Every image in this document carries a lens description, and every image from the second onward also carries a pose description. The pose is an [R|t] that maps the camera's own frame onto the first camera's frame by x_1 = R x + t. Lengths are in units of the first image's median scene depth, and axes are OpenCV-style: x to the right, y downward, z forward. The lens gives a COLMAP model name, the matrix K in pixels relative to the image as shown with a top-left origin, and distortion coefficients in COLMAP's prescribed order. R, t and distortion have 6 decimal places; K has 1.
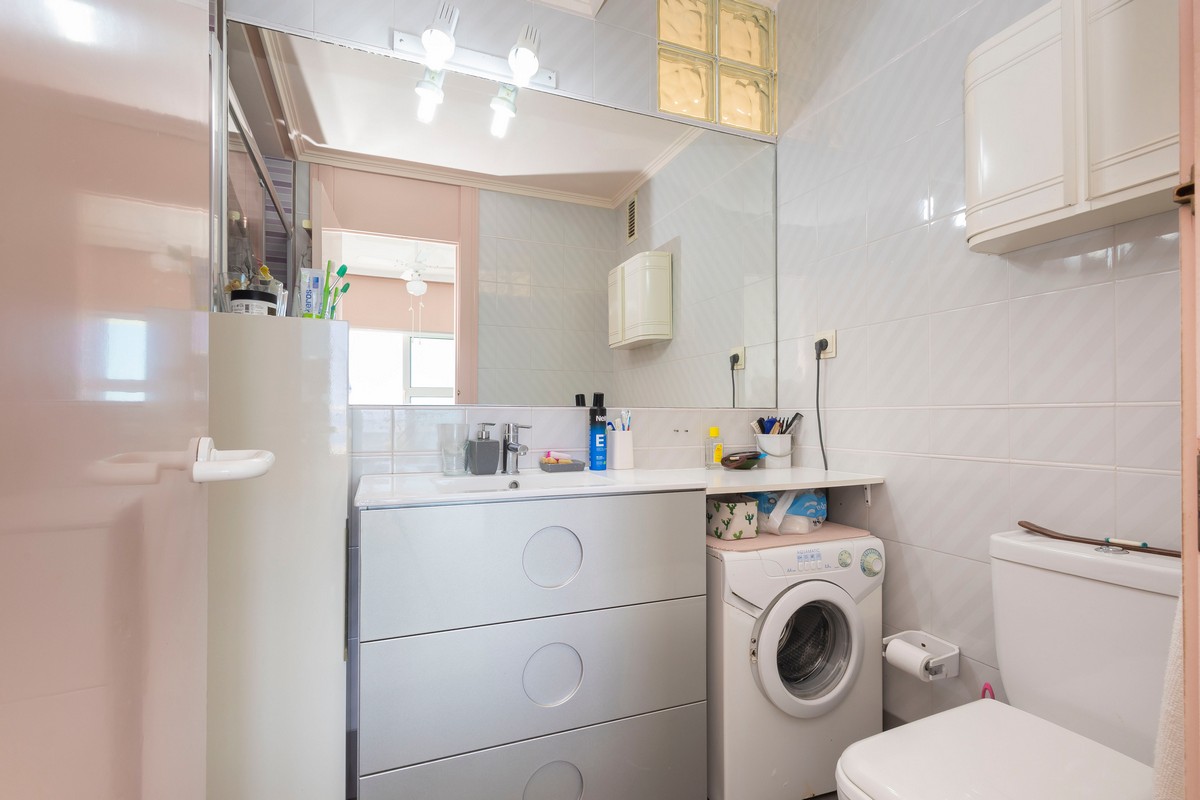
lens RADIAL K [[556.8, 0, 601.4], [0, 556.8, 406.2], [0, 0, 1]] dist [0.003363, -0.000021]
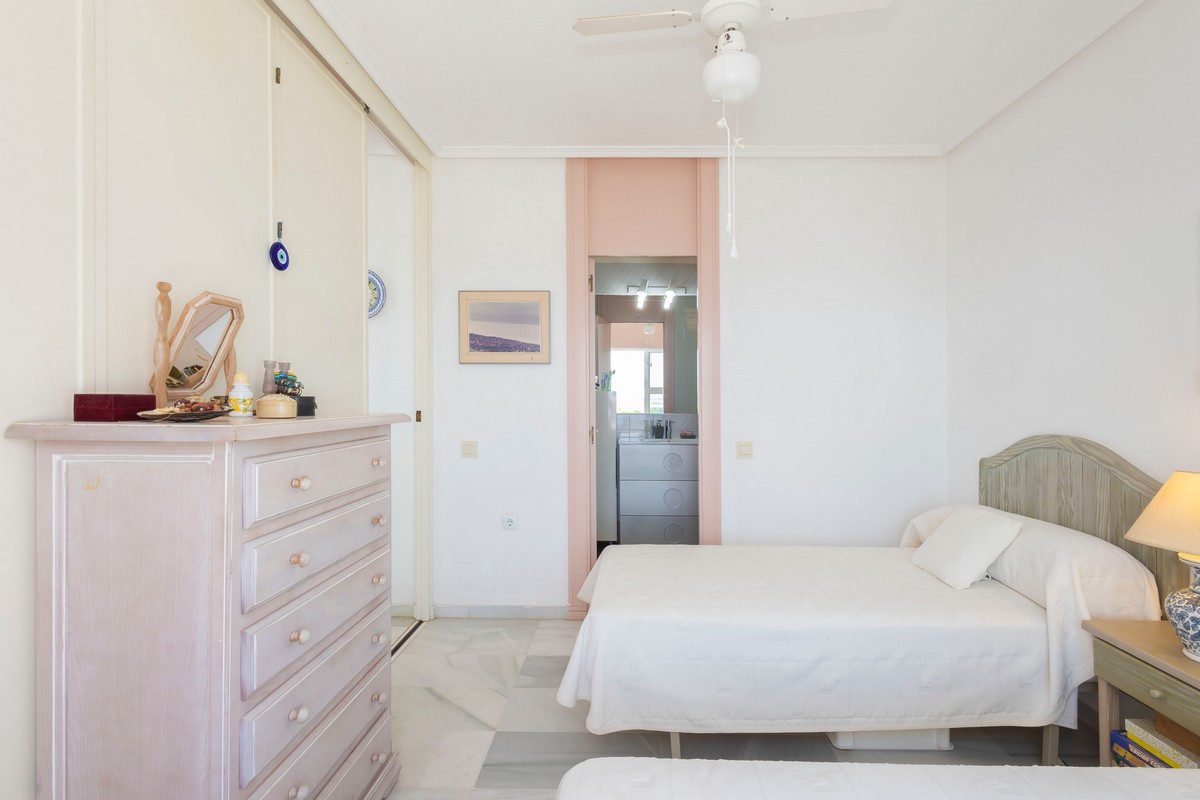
lens RADIAL K [[556.8, 0, 603.2], [0, 556.8, 398.7], [0, 0, 1]] dist [0.003363, -0.000021]
pose [[0.909070, -0.005040, -0.416614, 0.719212], [0.008219, 0.999949, 0.005837, -0.099486], [0.416563, -0.008730, 0.909065, -1.712892]]
